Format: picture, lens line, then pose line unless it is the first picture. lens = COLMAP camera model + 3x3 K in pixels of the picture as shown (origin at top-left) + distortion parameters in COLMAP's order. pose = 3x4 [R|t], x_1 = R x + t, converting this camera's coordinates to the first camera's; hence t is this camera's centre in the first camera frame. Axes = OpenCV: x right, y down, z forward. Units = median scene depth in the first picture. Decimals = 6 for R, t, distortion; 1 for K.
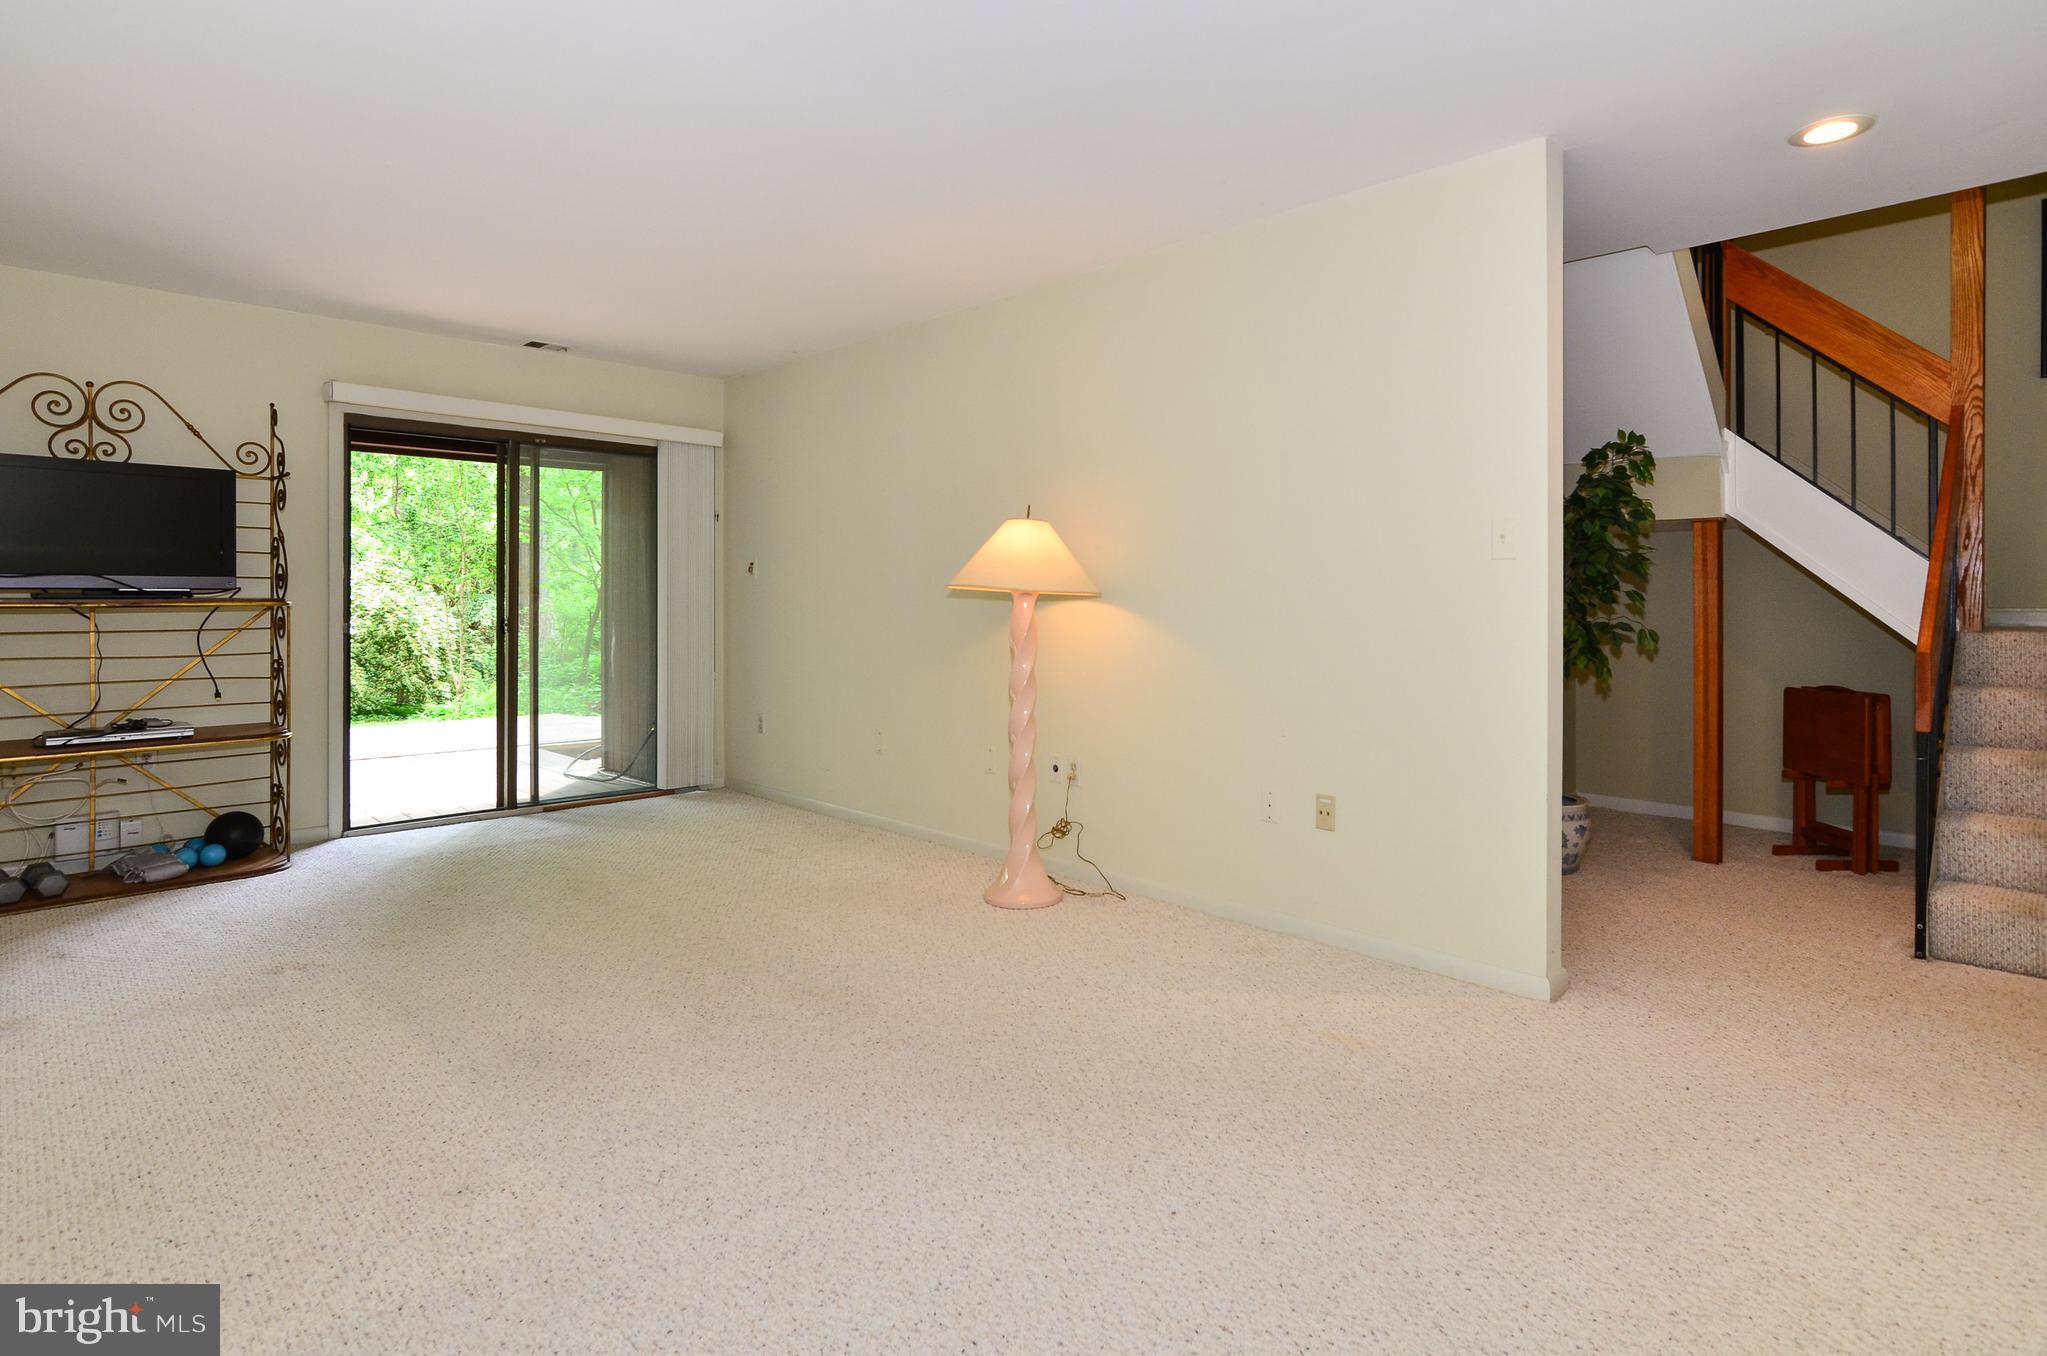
lens RADIAL K [[1062.9, 0, 1023.1], [0, 1062.9, 618.8], [0, 0, 1]] dist [-0.001809, 0.000336]
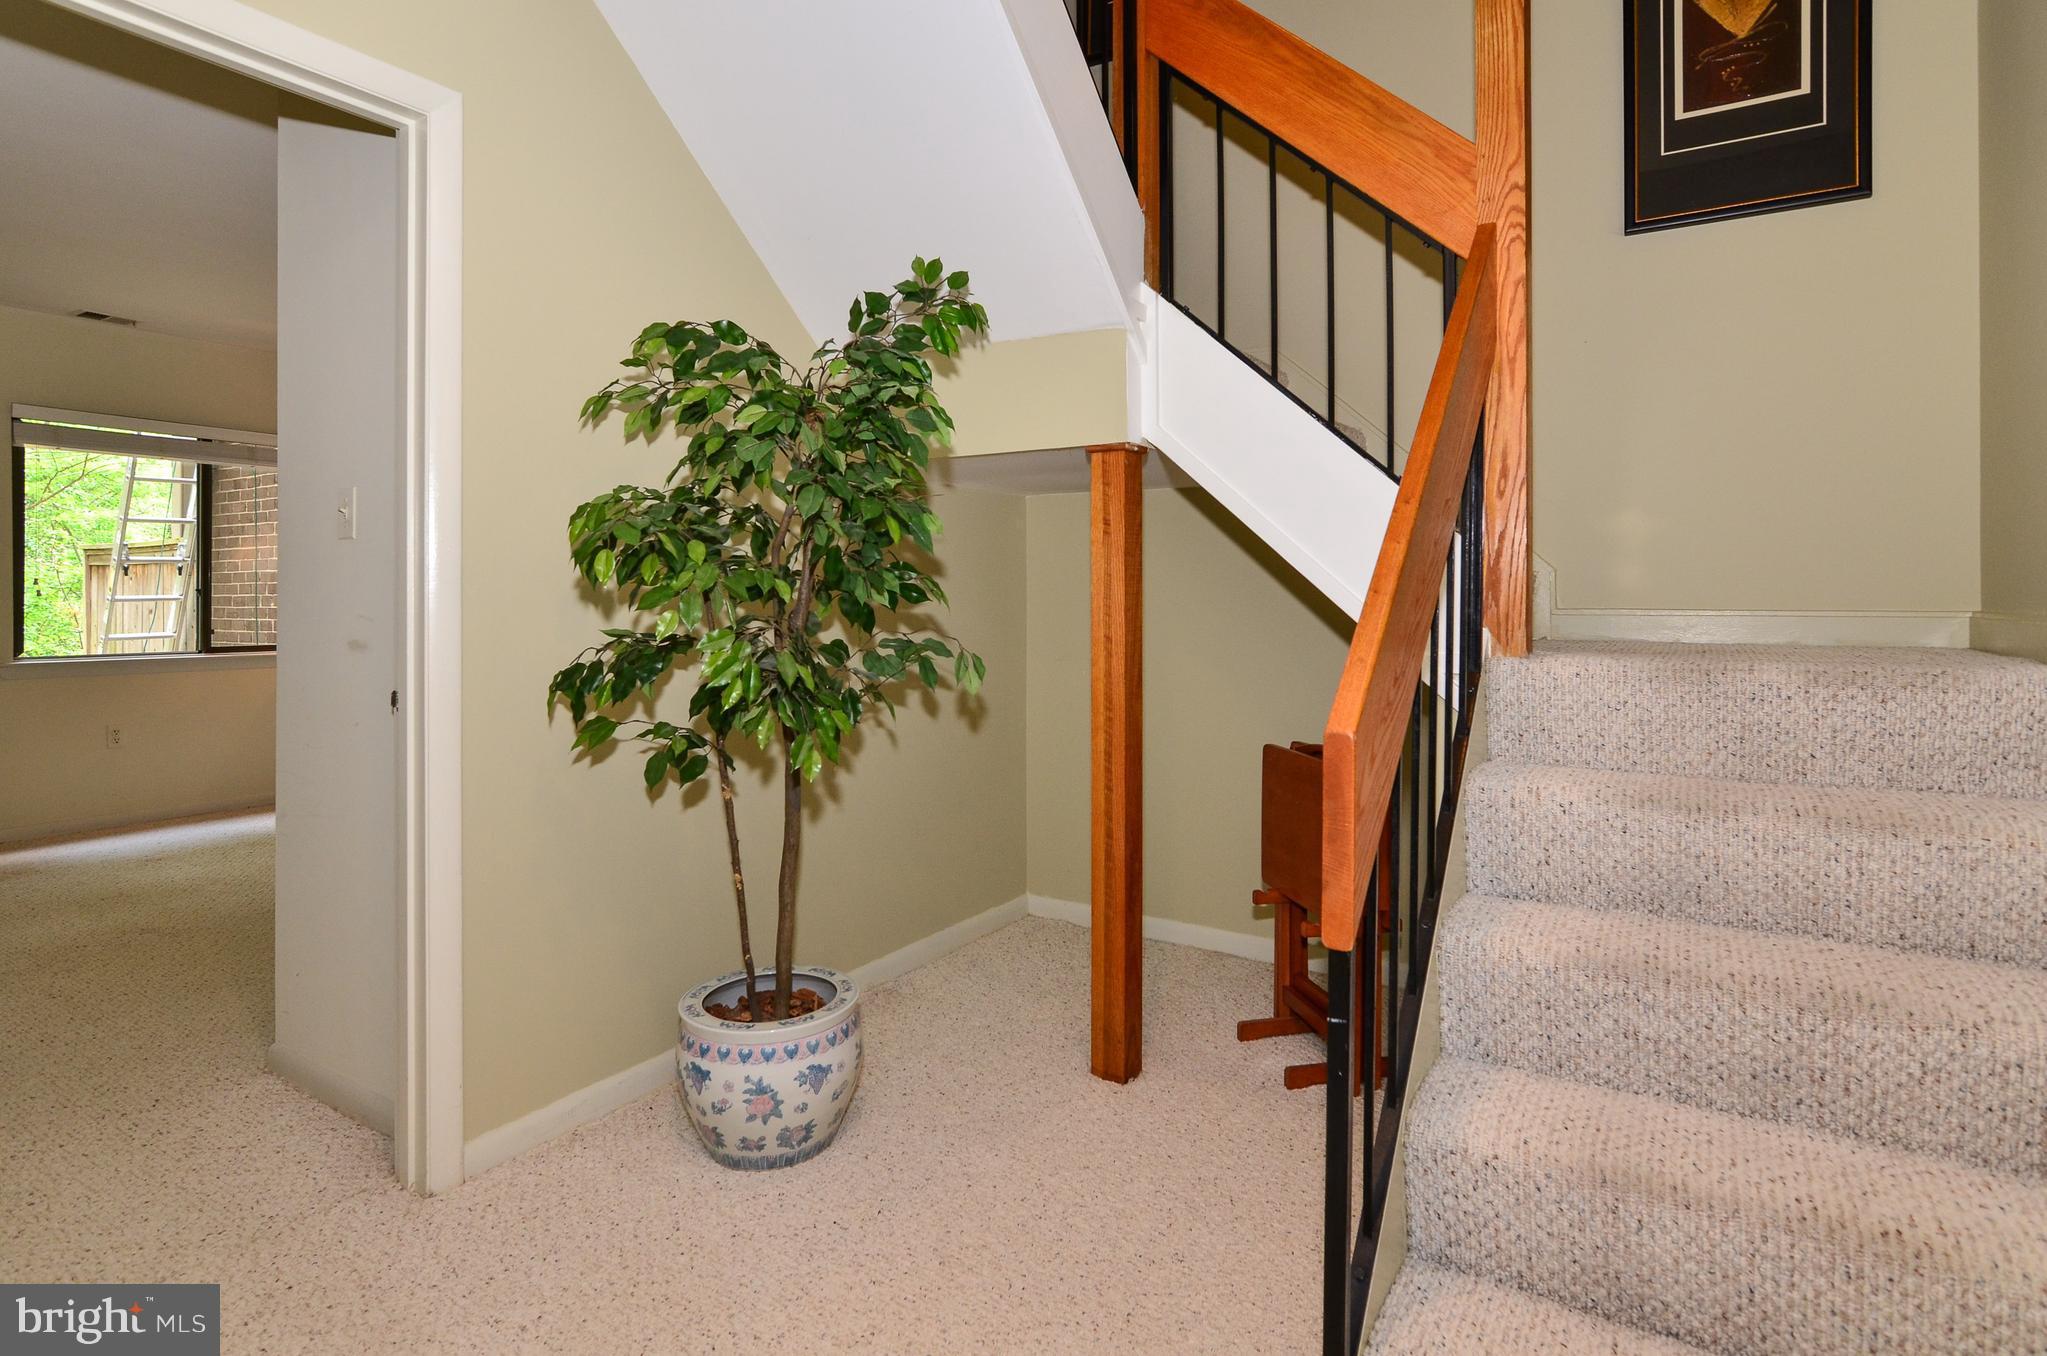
lens RADIAL K [[1053.7, 0, 1019.8], [0, 1053.7, 614.2], [0, 0, 1]] dist [-0.012099, 0.009240]
pose [[0.975132, -0.002850, 0.221607, 0.501538], [0.003616, 0.999989, -0.003052, -0.006812], [-0.221596, 0.003778, 0.975131, 0.506990]]
